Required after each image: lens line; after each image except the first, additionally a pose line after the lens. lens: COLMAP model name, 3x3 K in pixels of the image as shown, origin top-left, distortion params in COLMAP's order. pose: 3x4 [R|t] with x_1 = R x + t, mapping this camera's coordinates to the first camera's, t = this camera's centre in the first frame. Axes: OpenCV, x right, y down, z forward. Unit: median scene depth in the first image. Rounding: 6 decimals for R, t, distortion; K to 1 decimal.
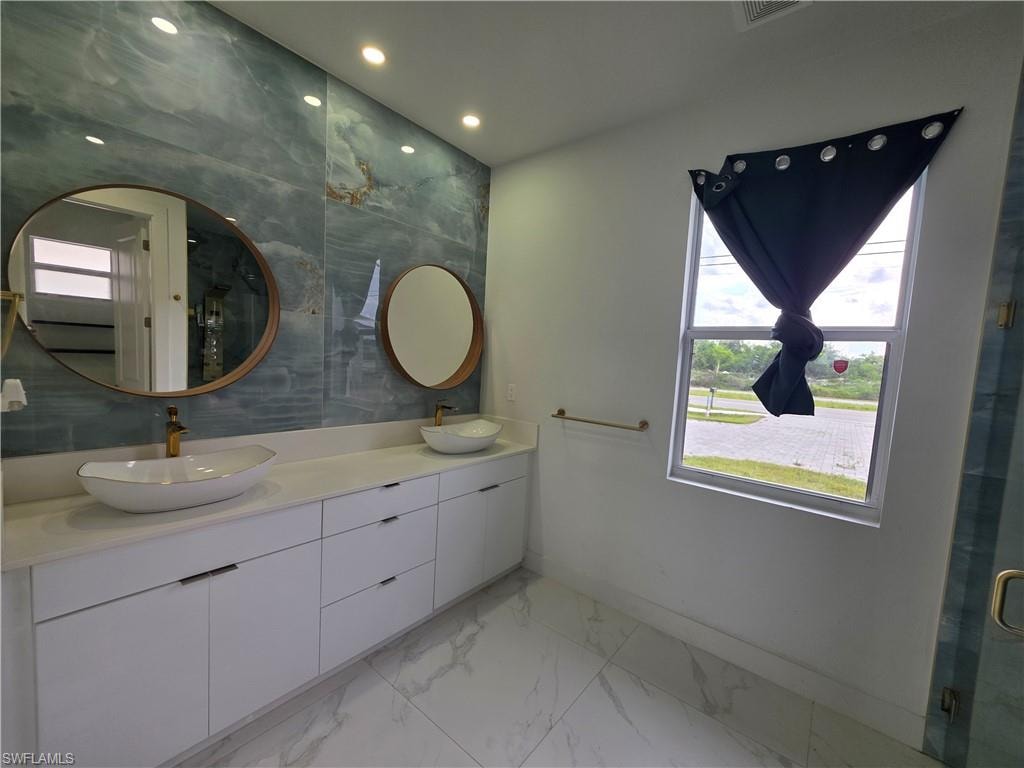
lens RADIAL K [[412.7, 0, 513.2], [0, 412.7, 388.1], [0, 0, 1]] dist [-0.004565, 0.000813]
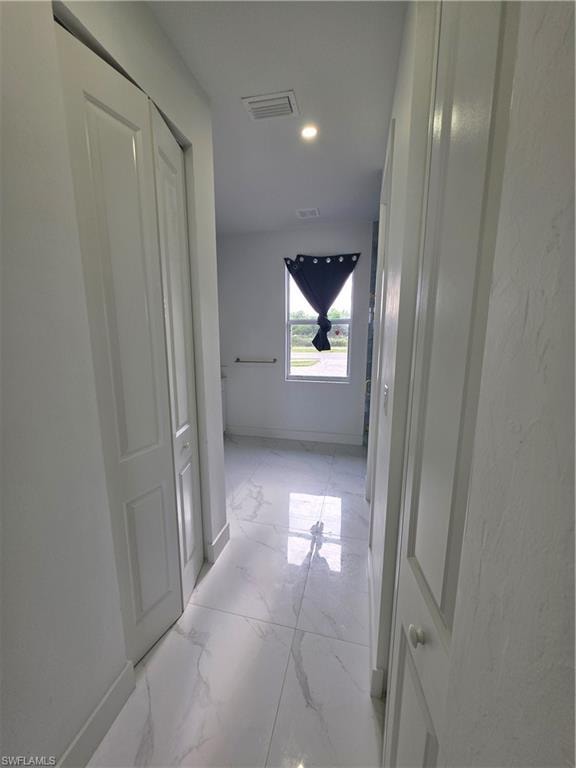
lens RADIAL K [[309.5, 0, 287.3], [0, 309.5, 387.0], [0, 0, 1]] dist [-0.004565, 0.000813]
pose [[0.898594, -0.128831, 0.419443, -0.479017], [0.081697, 0.988333, 0.128542, 0.014790], [-0.431109, -0.081240, 0.898635, -0.825843]]
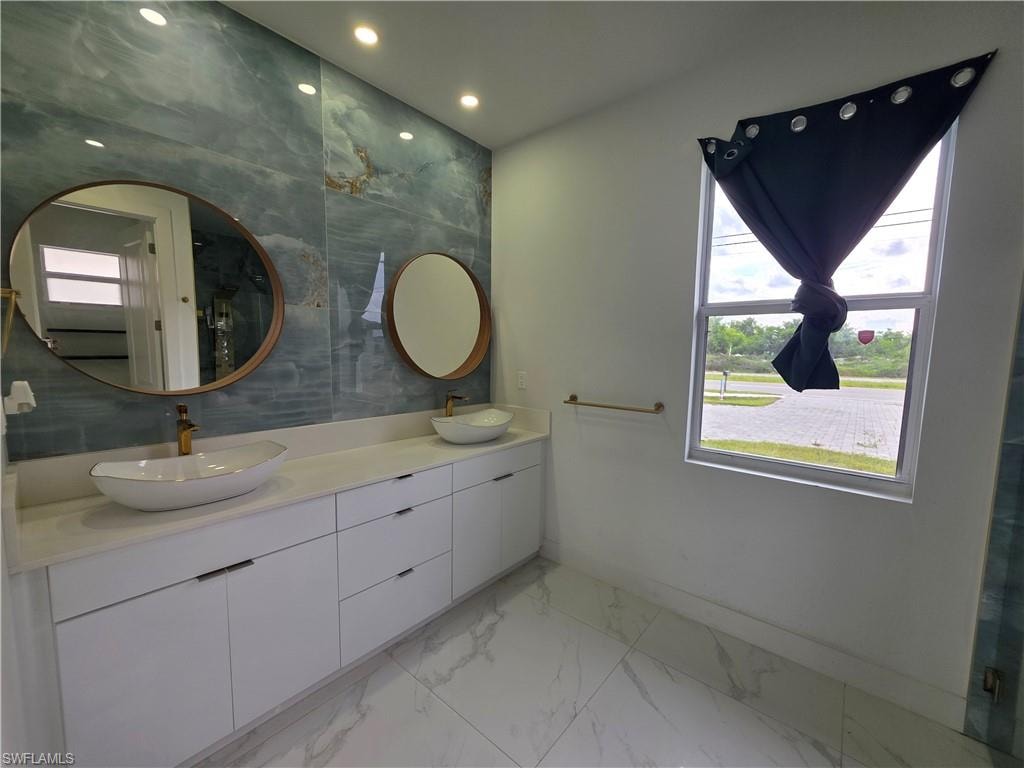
lens RADIAL K [[412.7, 0, 512.4], [0, 412.7, 388.3], [0, 0, 1]] dist [-0.004565, 0.000813]
pose [[0.998862, -0.039278, -0.027052, -0.001545], [0.039807, 0.999020, 0.019334, 0.014389], [0.026266, -0.020389, 0.999447, 0.022598]]
